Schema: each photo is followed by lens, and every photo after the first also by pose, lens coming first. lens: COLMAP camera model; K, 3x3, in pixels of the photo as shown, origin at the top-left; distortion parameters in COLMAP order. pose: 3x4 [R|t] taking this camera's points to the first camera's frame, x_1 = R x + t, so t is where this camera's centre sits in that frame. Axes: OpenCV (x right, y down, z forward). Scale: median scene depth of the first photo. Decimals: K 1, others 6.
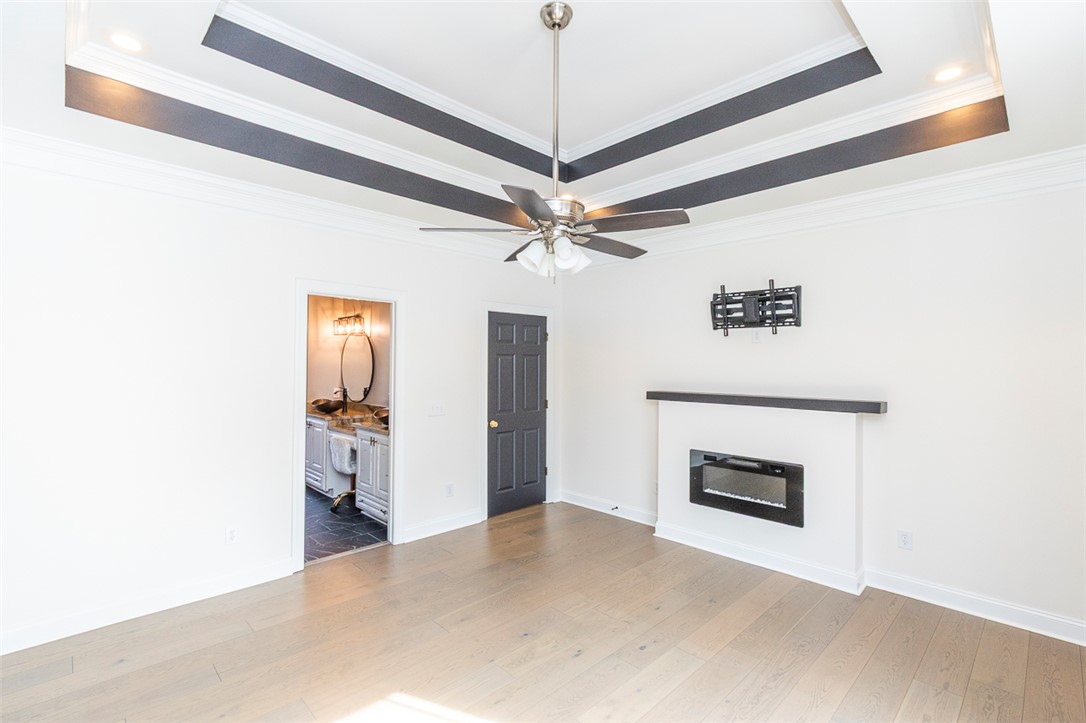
lens RADIAL K [[497.4, 0, 553.0], [0, 497.4, 357.4], [0, 0, 1]] dist [0.001120, 0.000037]
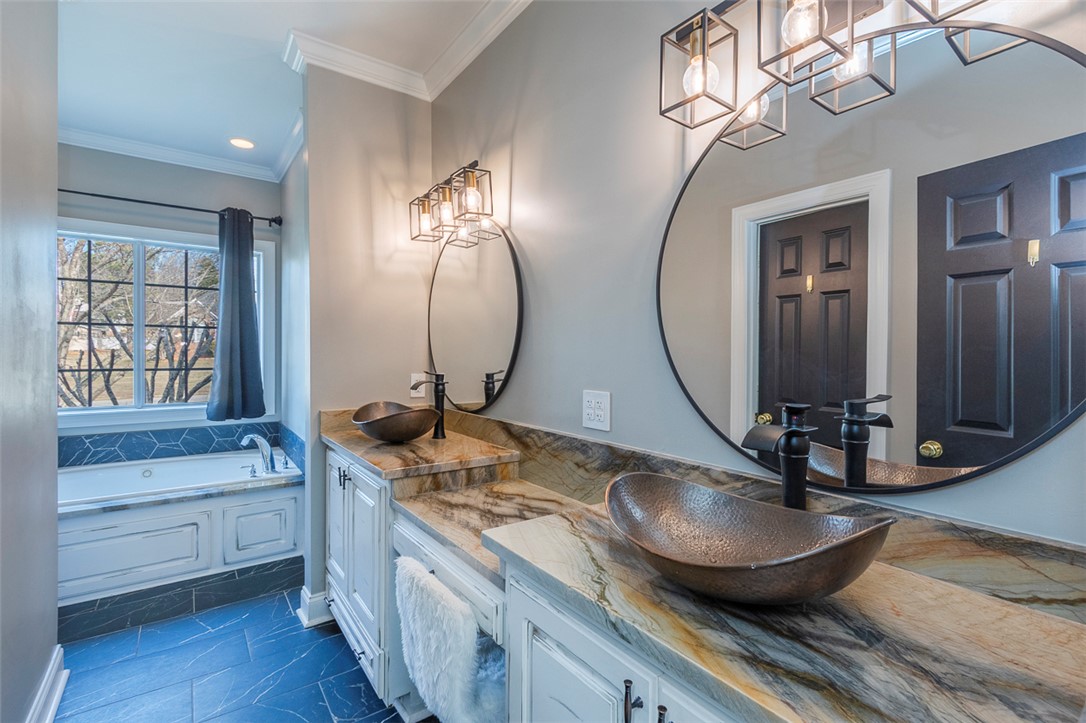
lens RADIAL K [[497.4, 0, 553.0], [0, 497.4, 357.4], [0, 0, 1]] dist [0.001120, 0.000037]
pose [[0.988981, -0.001870, -0.148028, -0.277331], [0.005258, 0.999733, 0.022501, 0.041340], [0.147946, -0.023032, 0.988727, 0.641149]]
